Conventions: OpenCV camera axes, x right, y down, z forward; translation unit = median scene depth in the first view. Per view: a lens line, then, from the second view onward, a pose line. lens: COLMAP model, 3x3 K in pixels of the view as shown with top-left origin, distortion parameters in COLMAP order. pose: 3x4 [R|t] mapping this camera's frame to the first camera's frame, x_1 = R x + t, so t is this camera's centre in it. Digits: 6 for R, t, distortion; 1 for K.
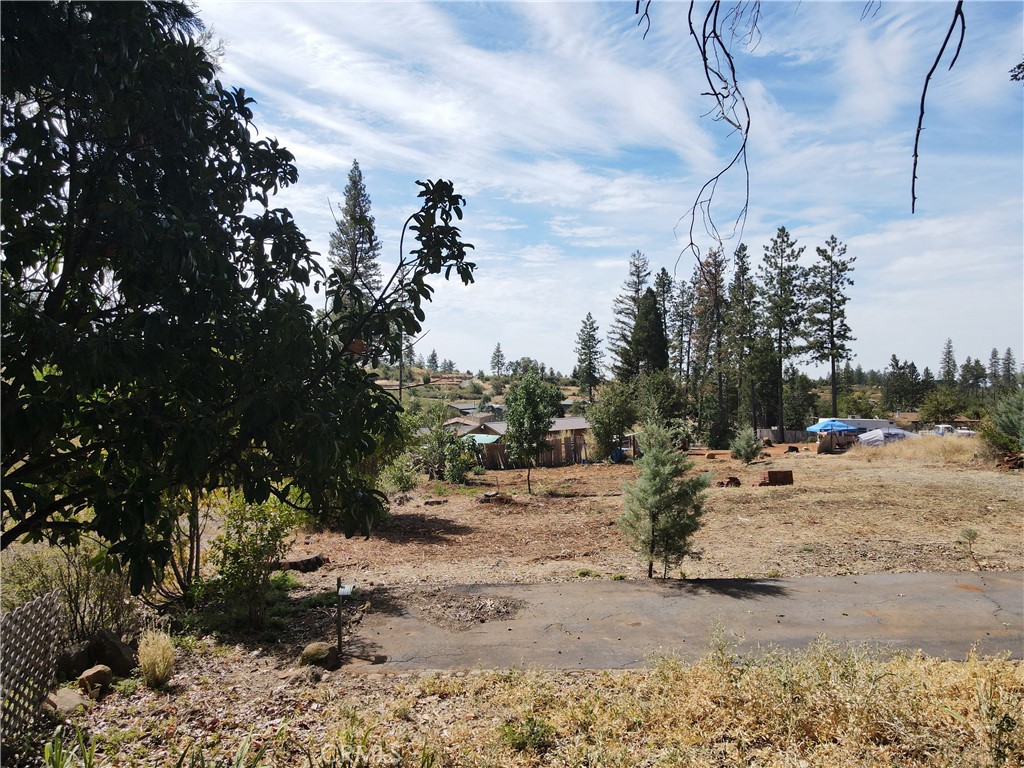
lens RADIAL K [[749.8, 0, 508.3], [0, 749.8, 376.8], [0, 0, 1]] dist [0.009277, 0.008489]
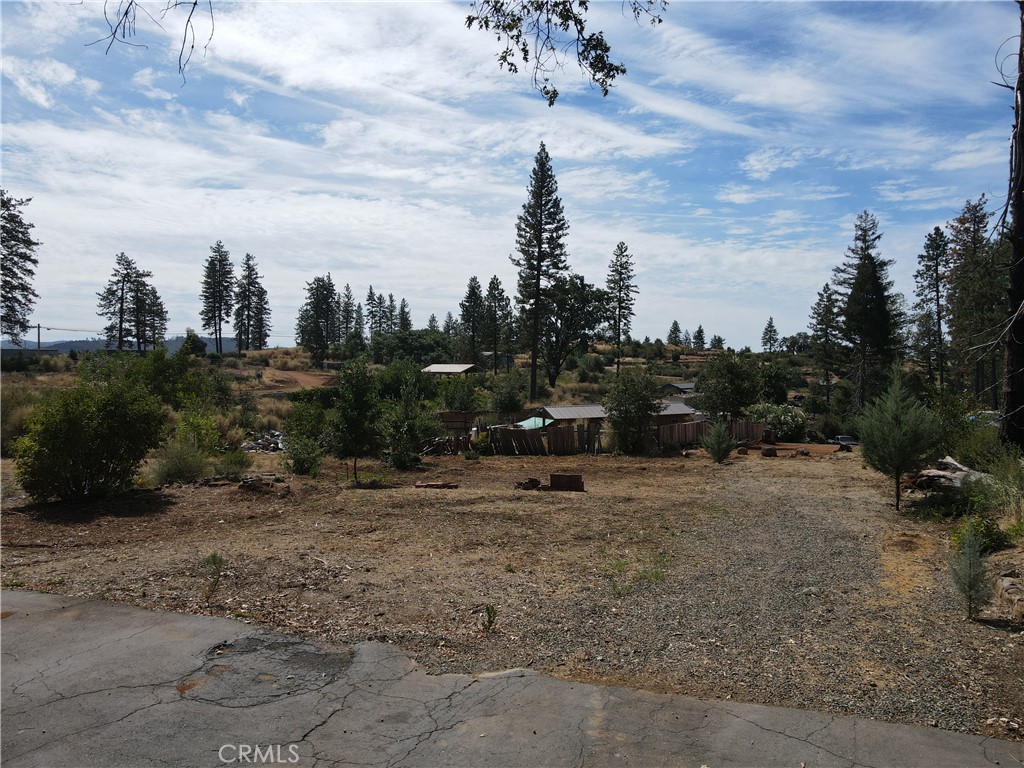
lens RADIAL K [[749.8, 0, 509.6], [0, 749.8, 380.3], [0, 0, 1]] dist [0.009277, 0.008489]
pose [[0.929516, 0.012389, -0.368573, 0.154254], [0.000960, 0.999351, 0.036013, -0.004555], [0.368780, -0.033829, 0.928901, 0.037748]]
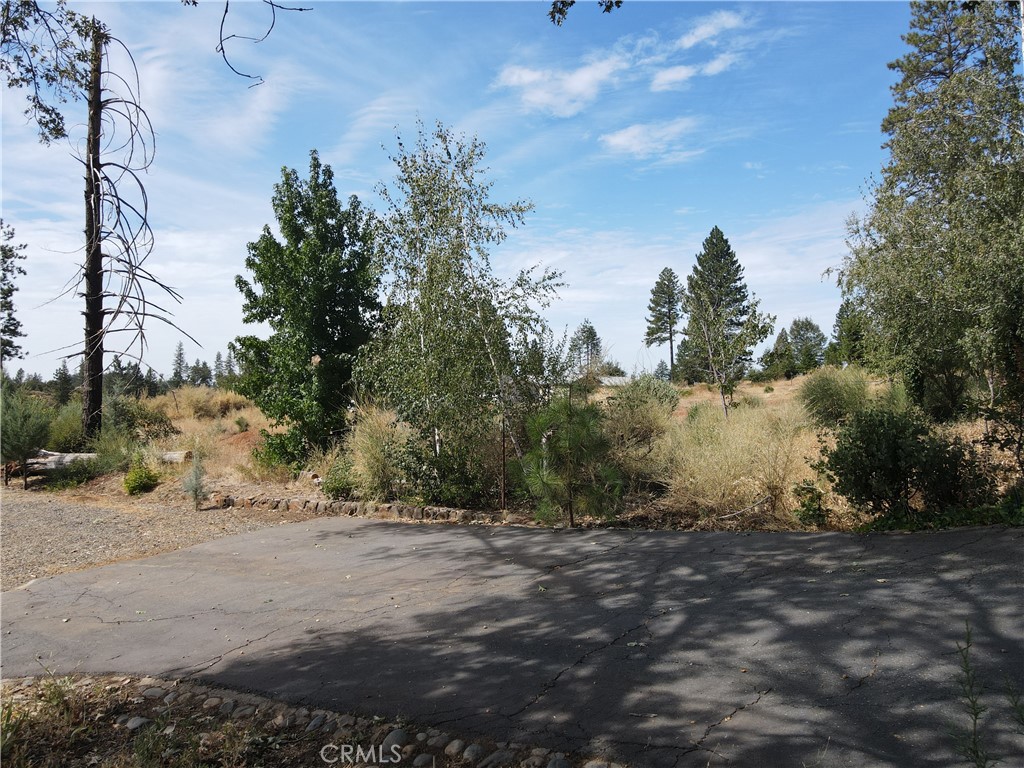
lens RADIAL K [[749.8, 0, 510.3], [0, 749.8, 377.8], [0, 0, 1]] dist [0.009277, 0.008489]
pose [[0.598548, -0.003326, 0.801080, 0.084806], [0.003387, 0.999993, 0.001622, 0.001072], [-0.801080, 0.001742, 0.598555, -0.002027]]
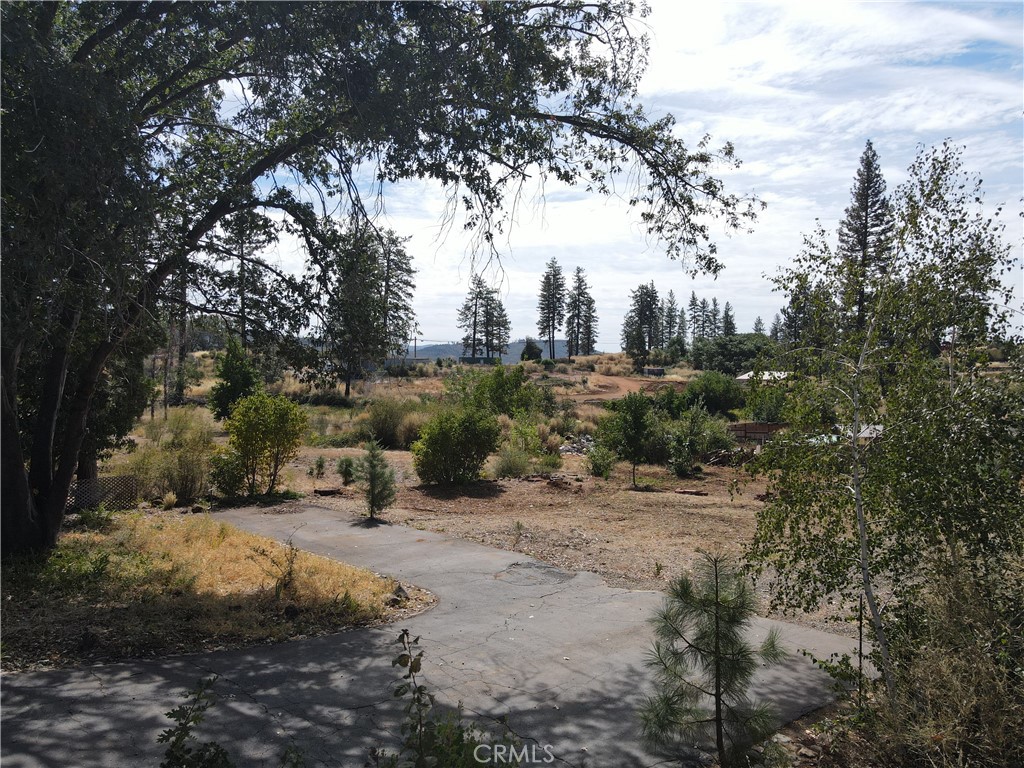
lens RADIAL K [[749.8, 0, 507.8], [0, 749.8, 379.1], [0, 0, 1]] dist [0.009277, 0.008489]
pose [[0.689636, 0.019911, -0.723882, 0.213097], [0.004881, 0.999471, 0.032142, -0.018651], [0.724140, -0.025700, 0.689174, -0.012844]]
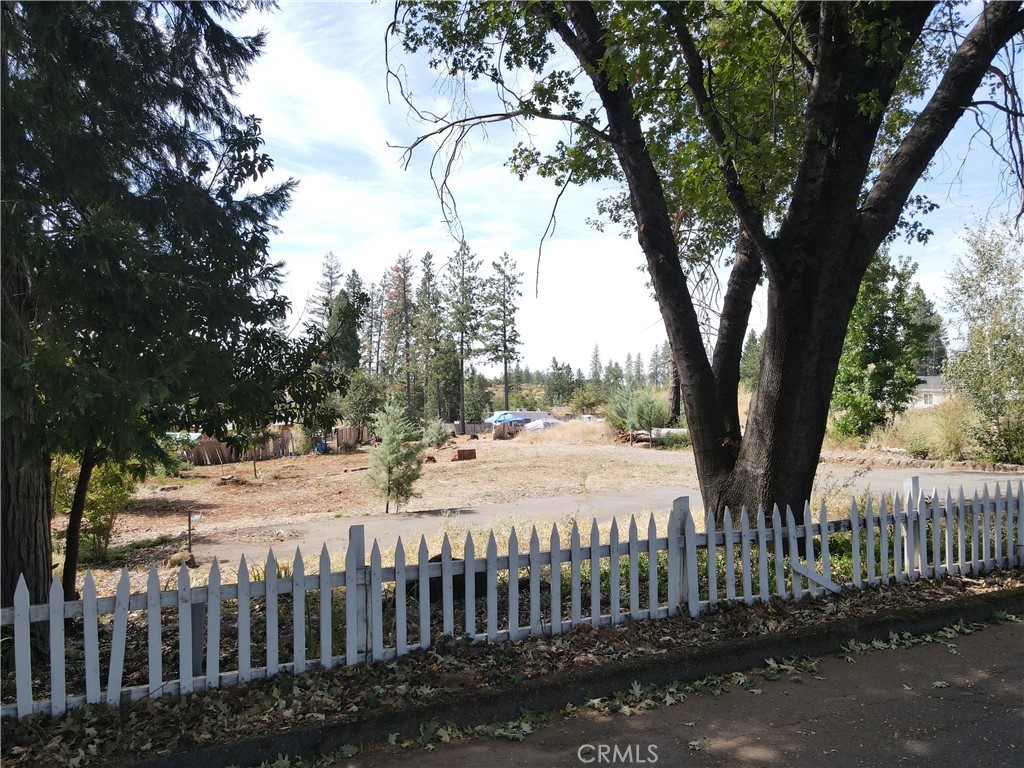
lens RADIAL K [[749.8, 0, 505.0], [0, 749.8, 379.9], [0, 0, 1]] dist [0.009277, 0.008489]
pose [[0.918187, 0.001189, 0.396146, -0.019213], [-0.003160, 0.999986, 0.004323, 0.000687], [-0.396135, -0.005221, 0.918177, -0.045011]]
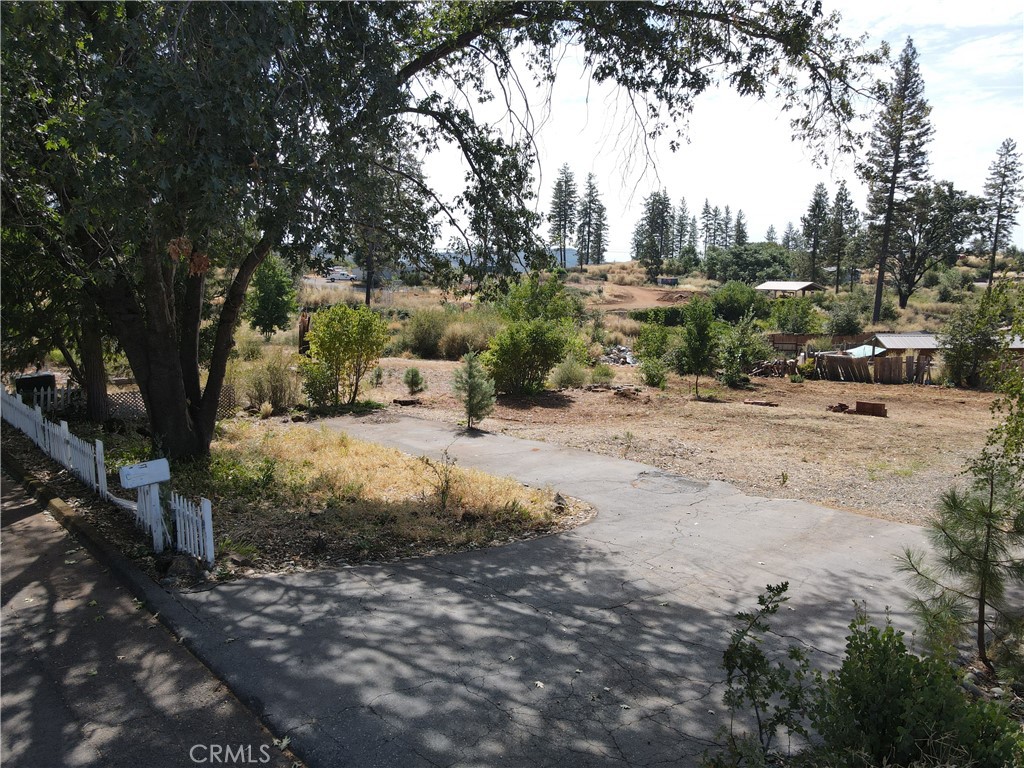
lens RADIAL K [[749.8, 0, 506.1], [0, 749.8, 378.8], [0, 0, 1]] dist [0.009277, 0.008489]
pose [[0.686991, 0.108428, -0.718531, 0.193516], [0.002520, 0.988444, 0.151568, -0.019466], [0.726662, -0.105936, 0.678778, -0.034333]]
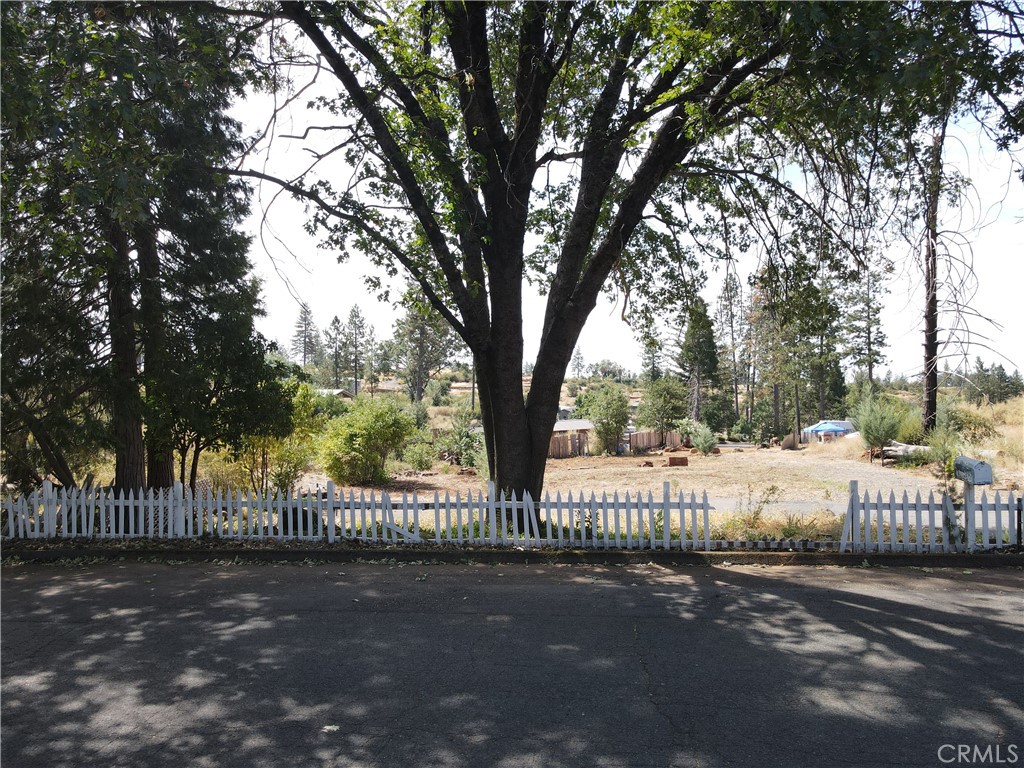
lens RADIAL K [[749.8, 0, 507.9], [0, 749.8, 378.2], [0, 0, 1]] dist [0.009277, 0.008489]
pose [[0.993232, -0.001030, -0.116147, 0.051725], [0.001027, 0.999999, -0.000085, -0.005144], [0.116147, -0.000035, 0.993232, -0.102593]]
